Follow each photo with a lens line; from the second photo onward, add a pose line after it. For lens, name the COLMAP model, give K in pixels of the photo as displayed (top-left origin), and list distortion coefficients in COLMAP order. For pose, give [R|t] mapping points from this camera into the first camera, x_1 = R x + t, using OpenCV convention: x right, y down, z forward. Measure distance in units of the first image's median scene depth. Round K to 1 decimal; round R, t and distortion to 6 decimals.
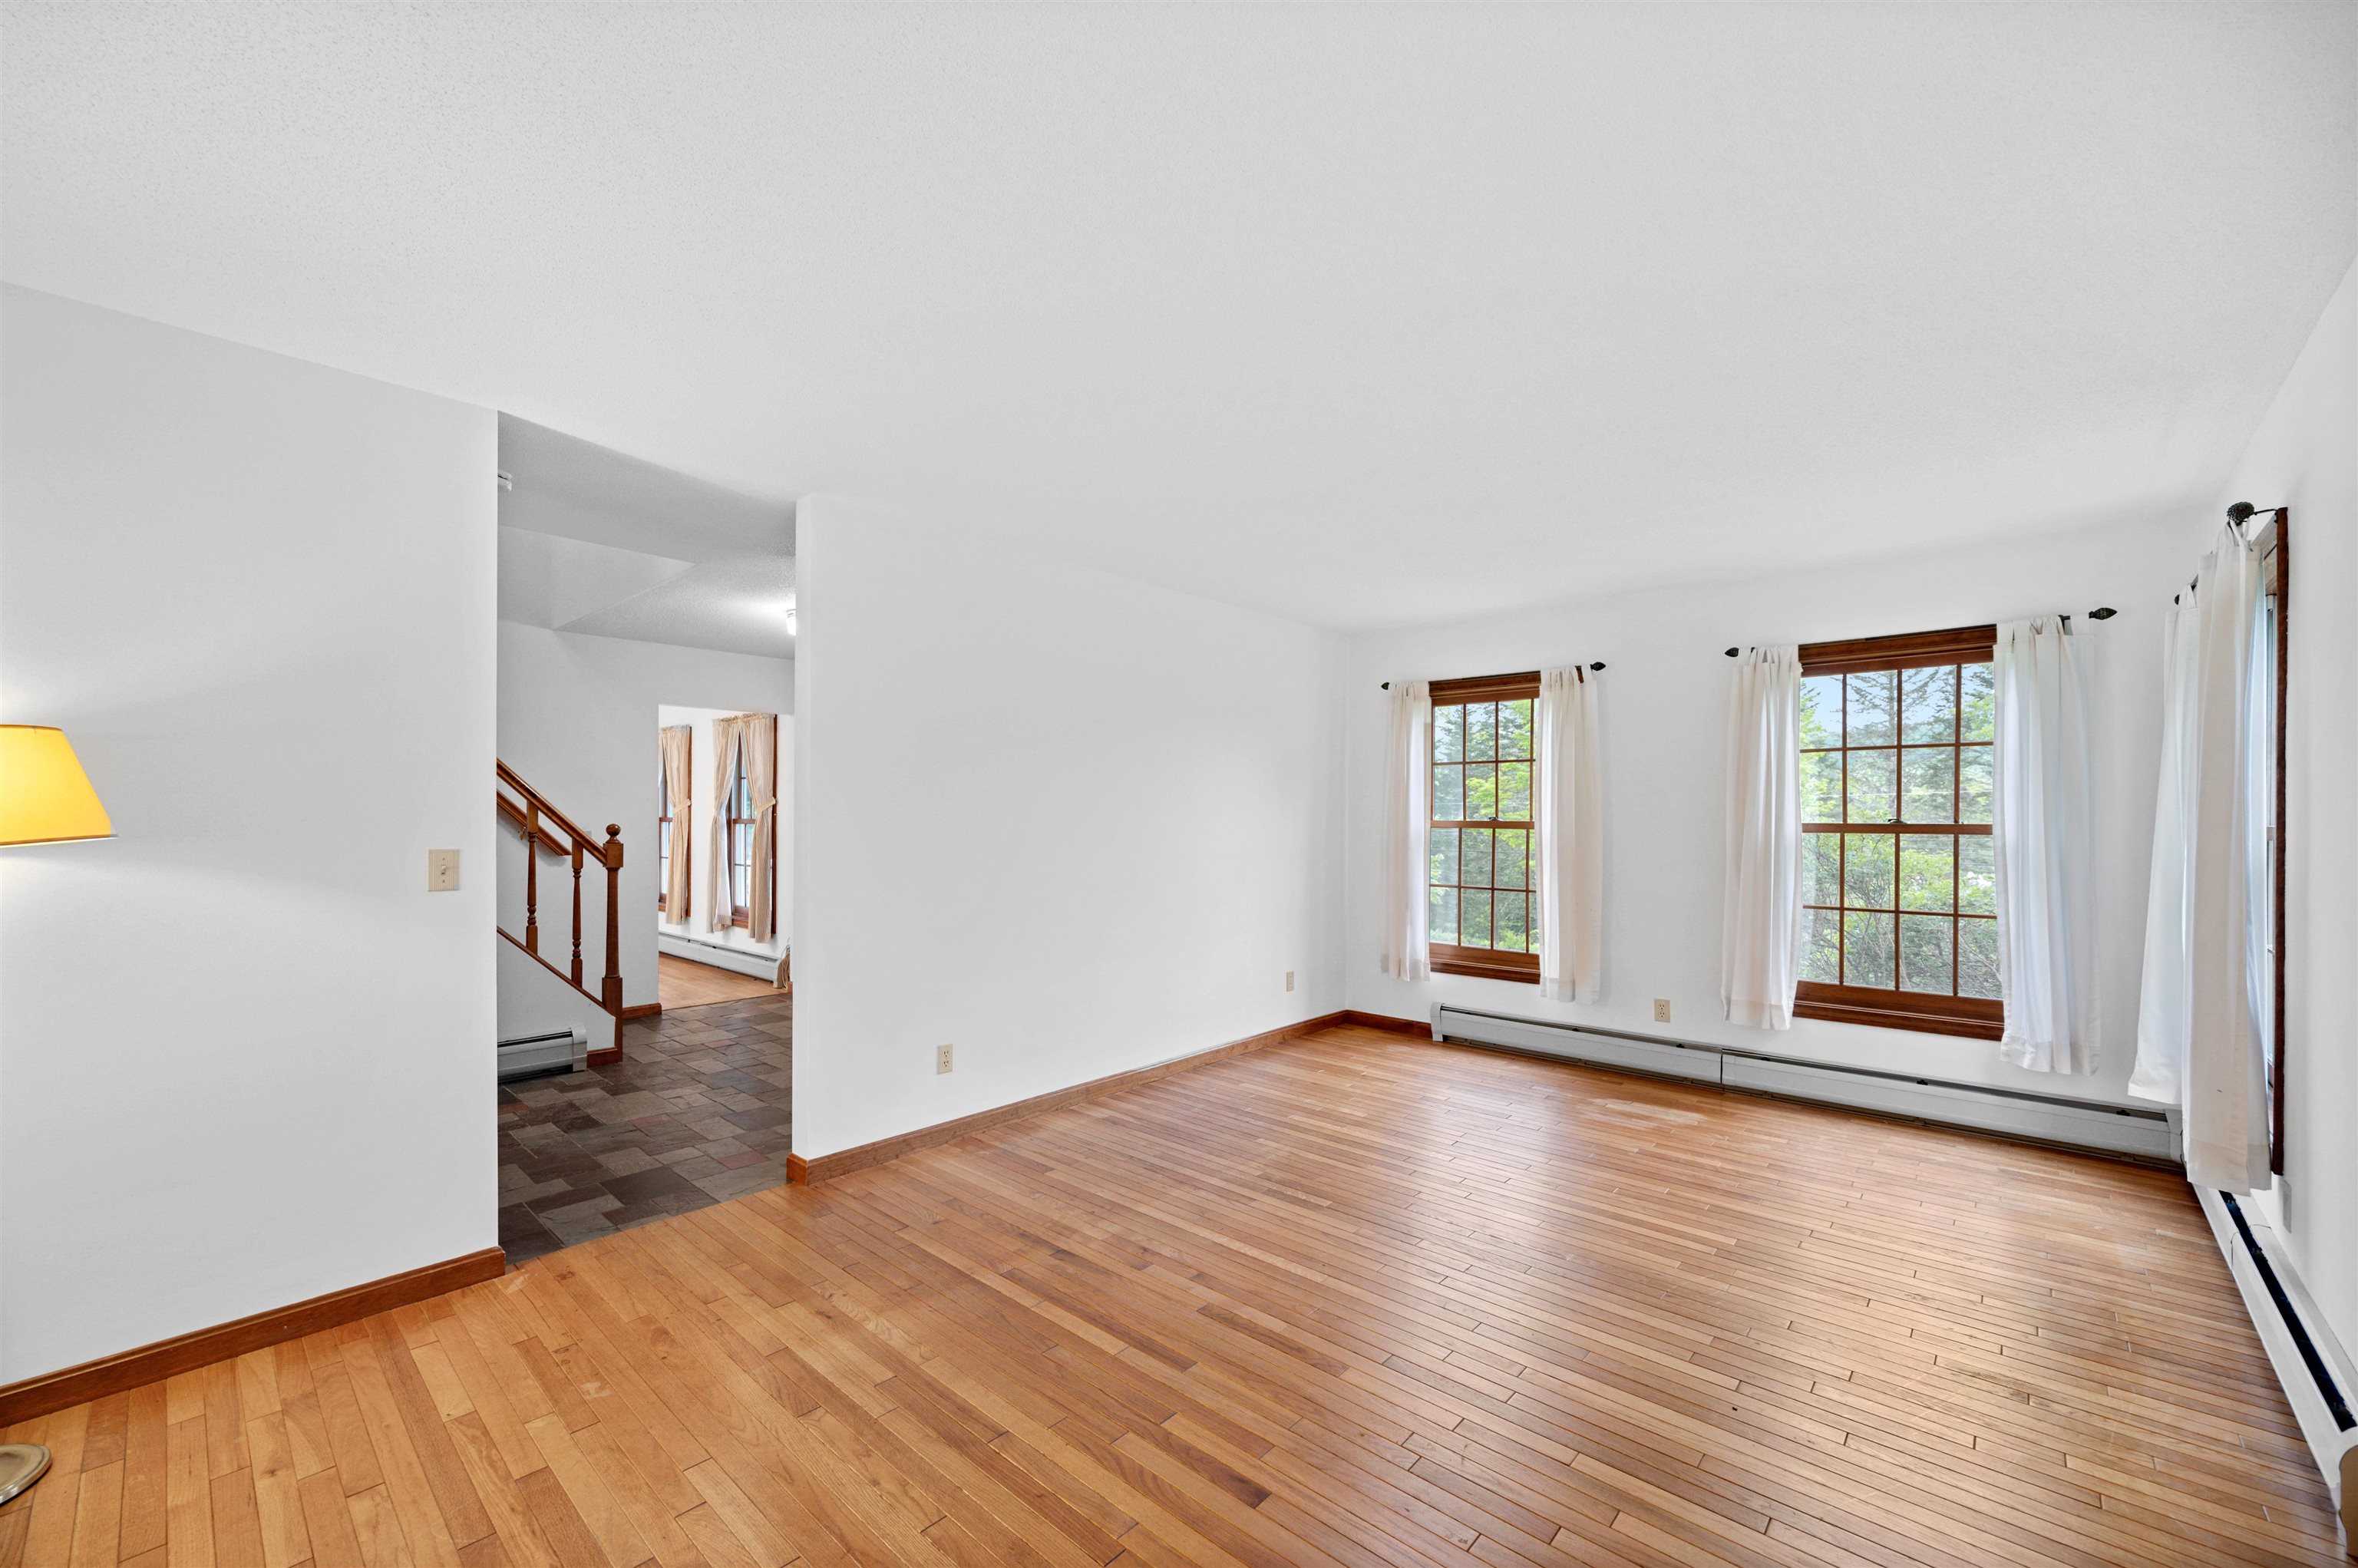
lens RADIAL K [[940.6, 0, 1169.9], [0, 940.6, 815.6], [0, 0, 1]] dist [-0.000866, -0.000372]
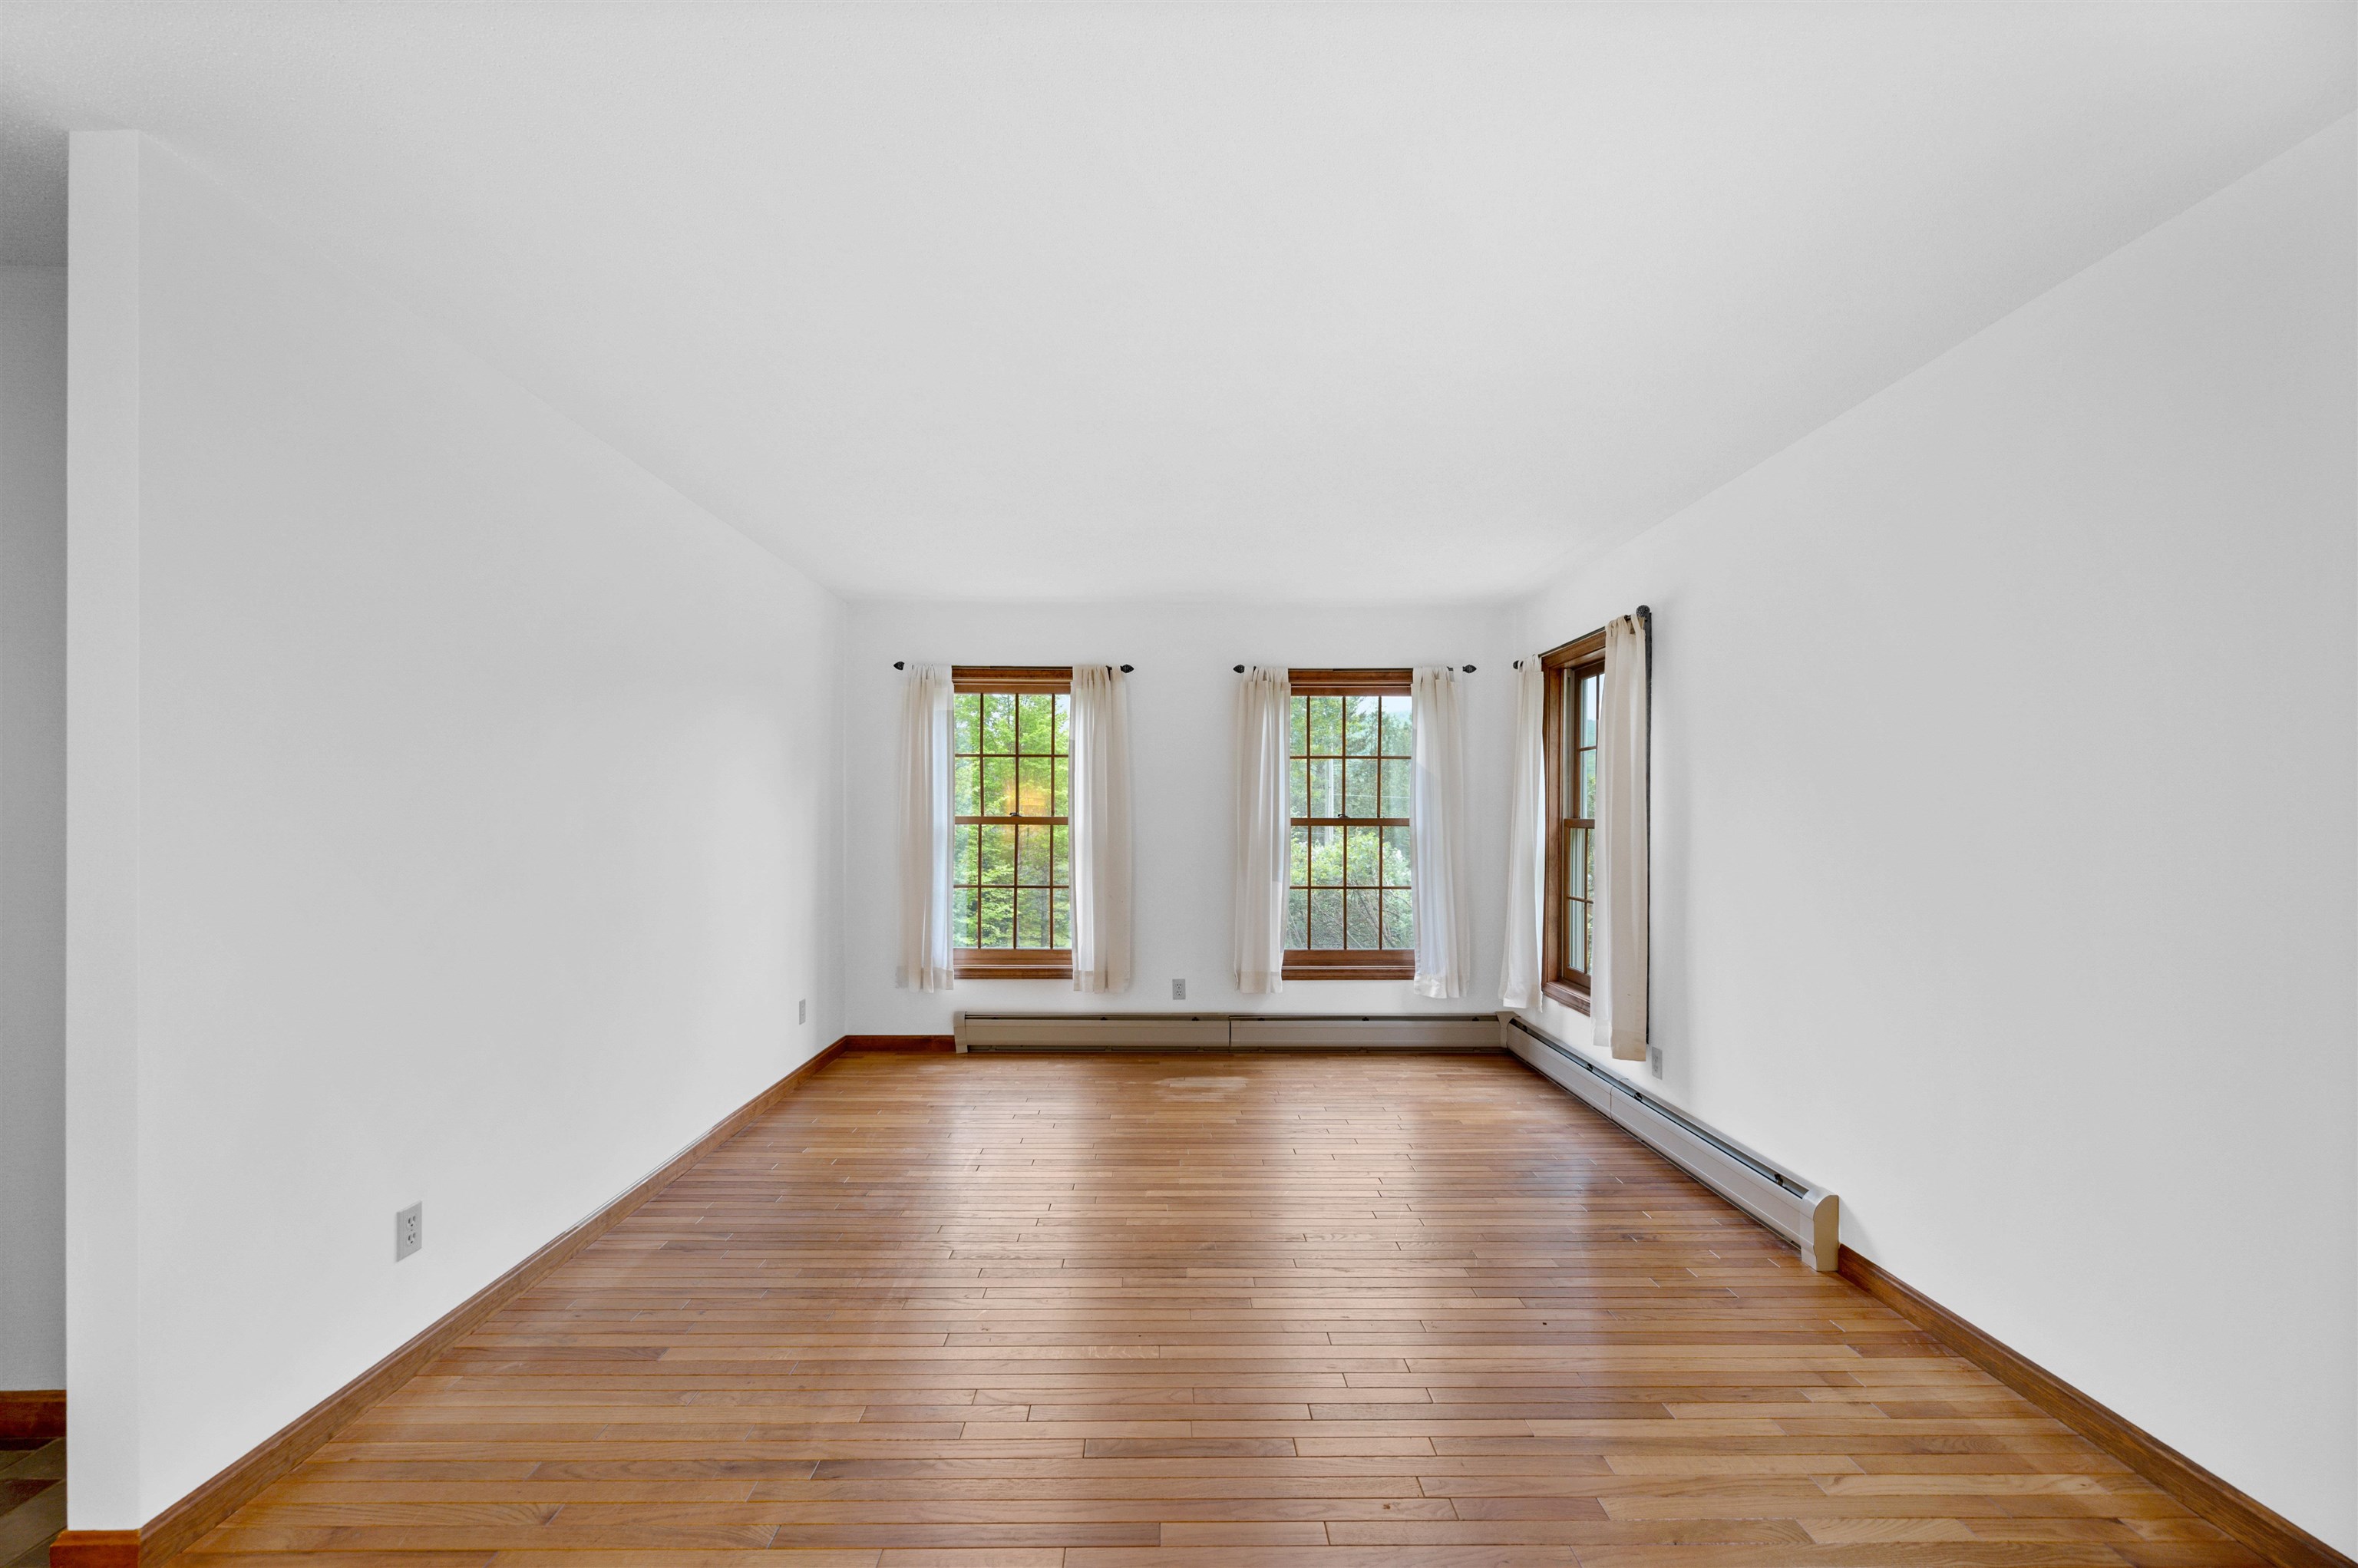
lens RADIAL K [[940.6, 0, 1169.9], [0, 940.6, 815.6], [0, 0, 1]] dist [-0.000866, -0.000372]
pose [[0.730195, -0.001902, 0.683236, -0.256295], [-0.001625, 0.999988, 0.004521, 0.000158], [-0.683237, -0.004412, 0.730183, 0.229040]]
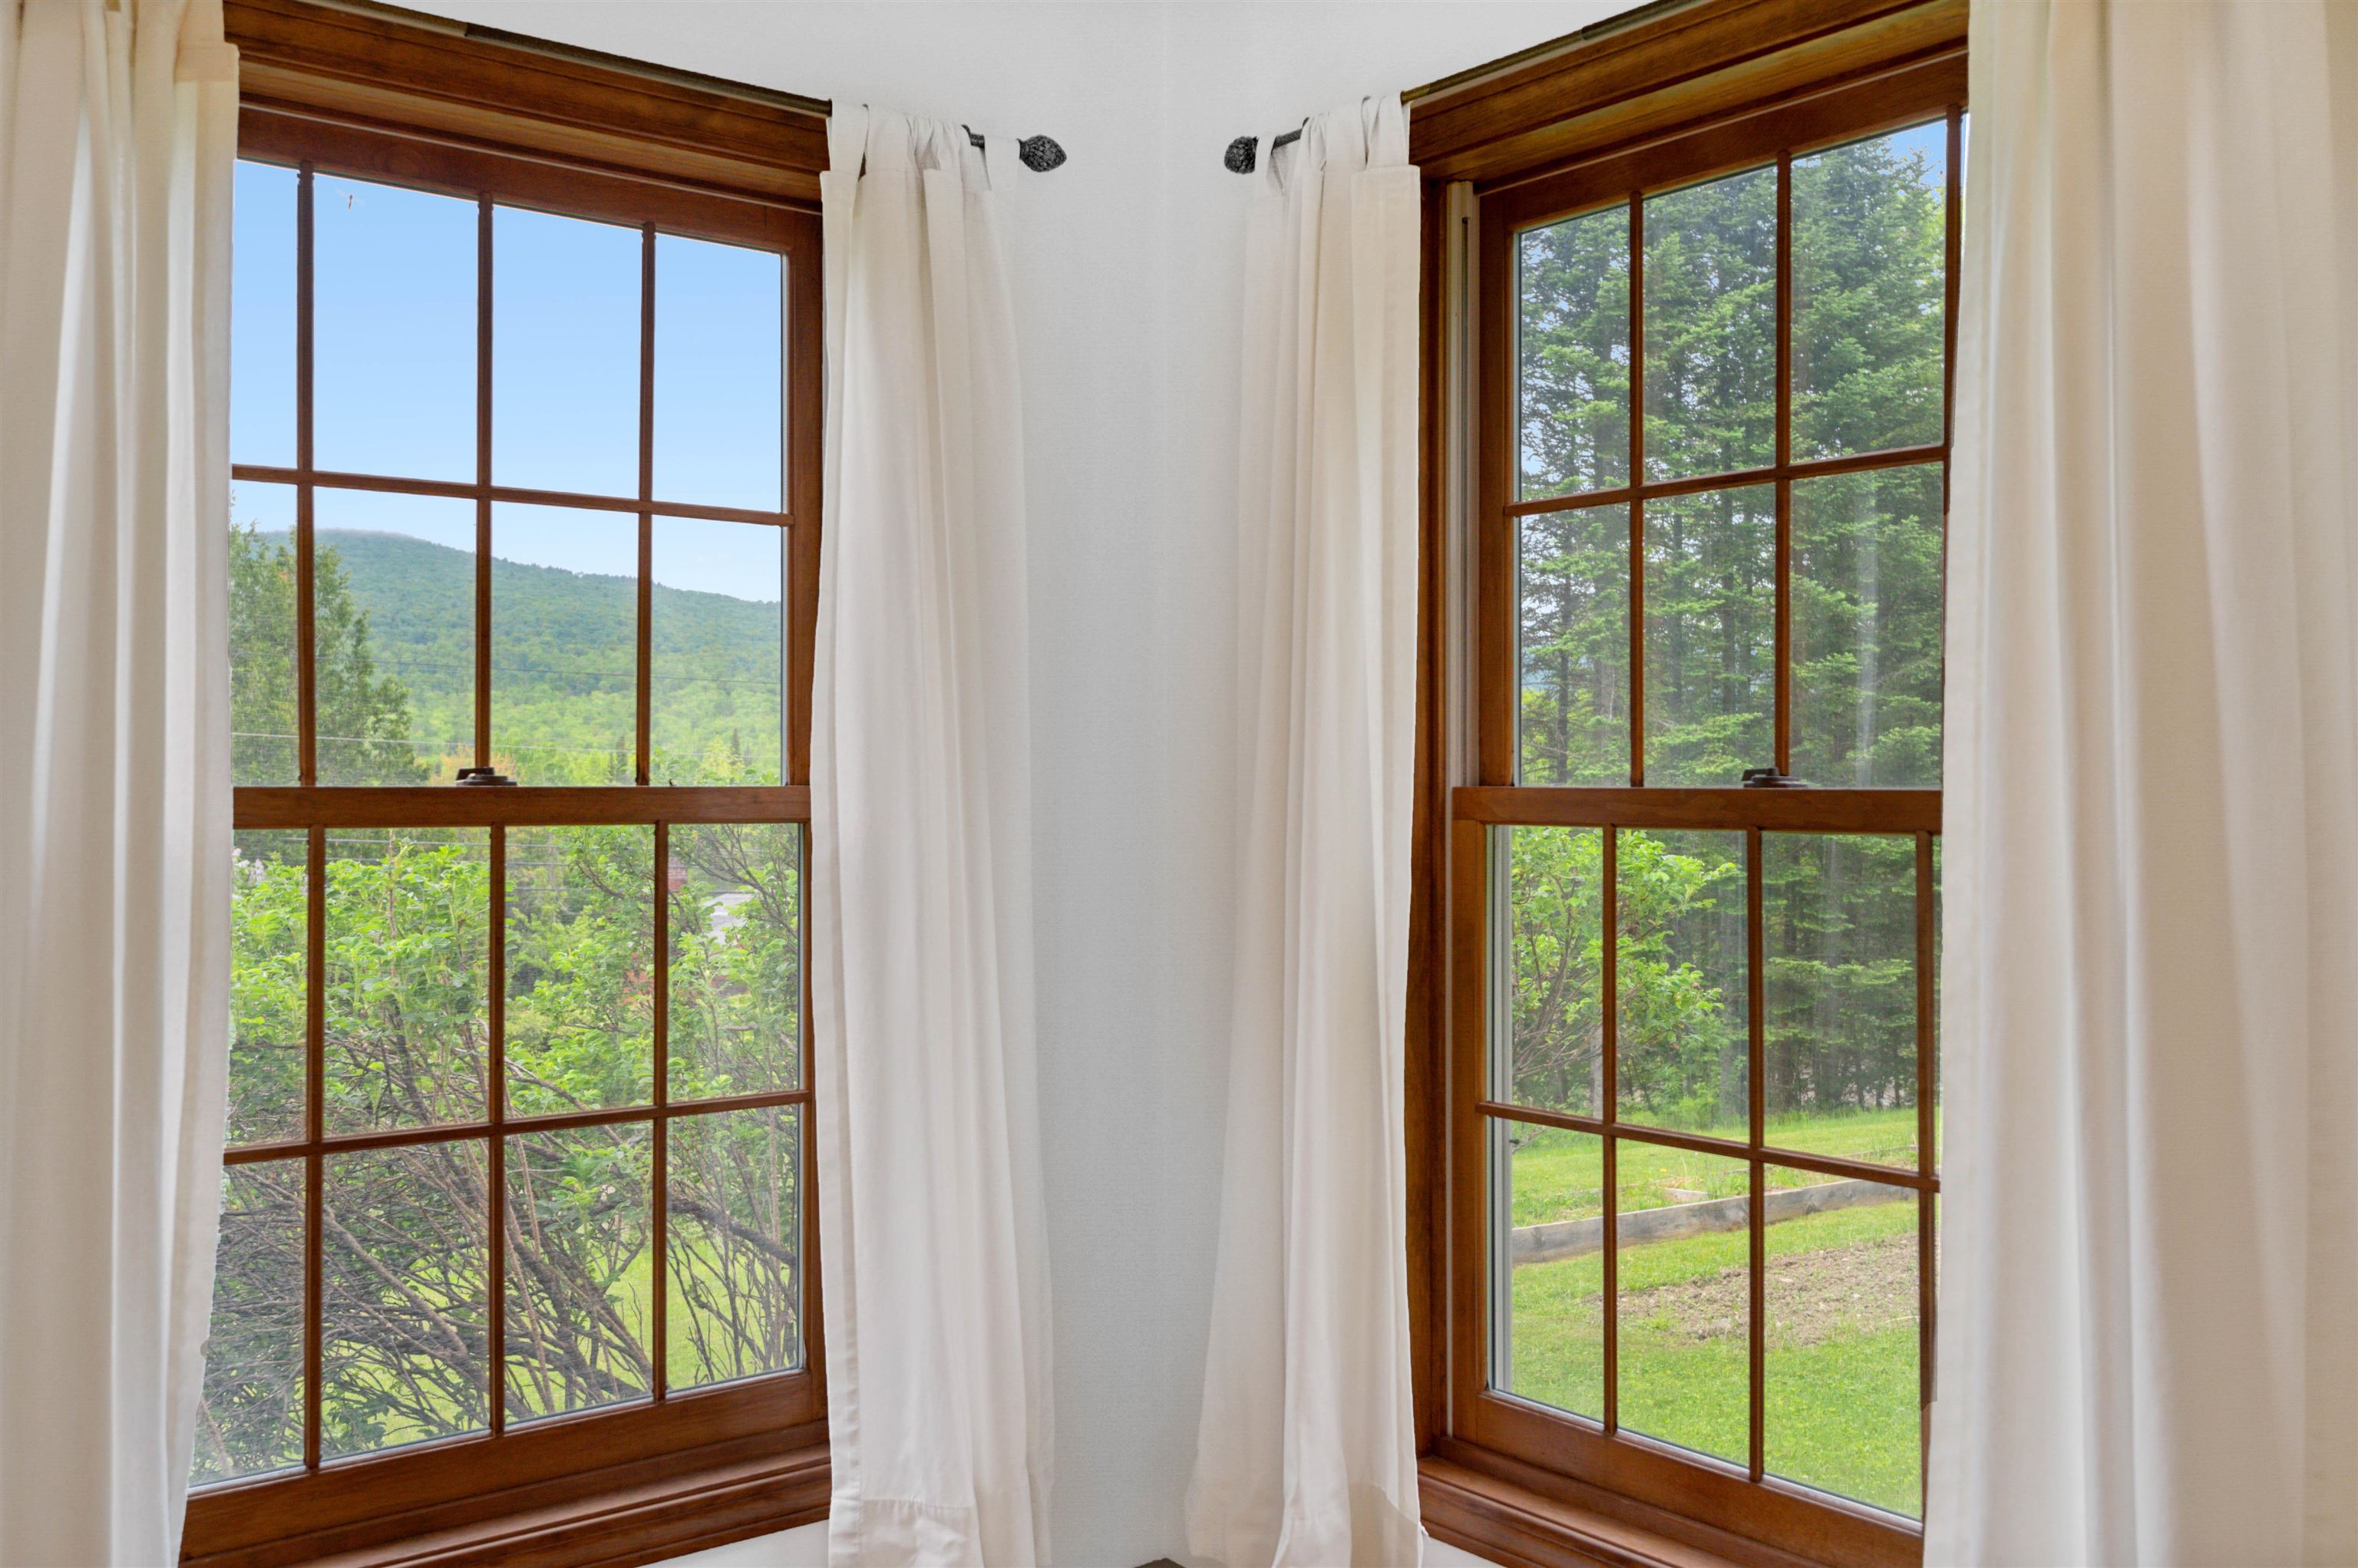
lens RADIAL K [[2065.1, 0, 1179.0], [0, 2065.1, 784.0], [0, 0, 1]] dist [0.001365, -0.000389]
pose [[0.155766, -0.001085, 0.987793, 0.231410], [-0.000591, 0.999999, 0.001192, 0.006549], [-0.987794, -0.000769, 0.155765, 0.703276]]
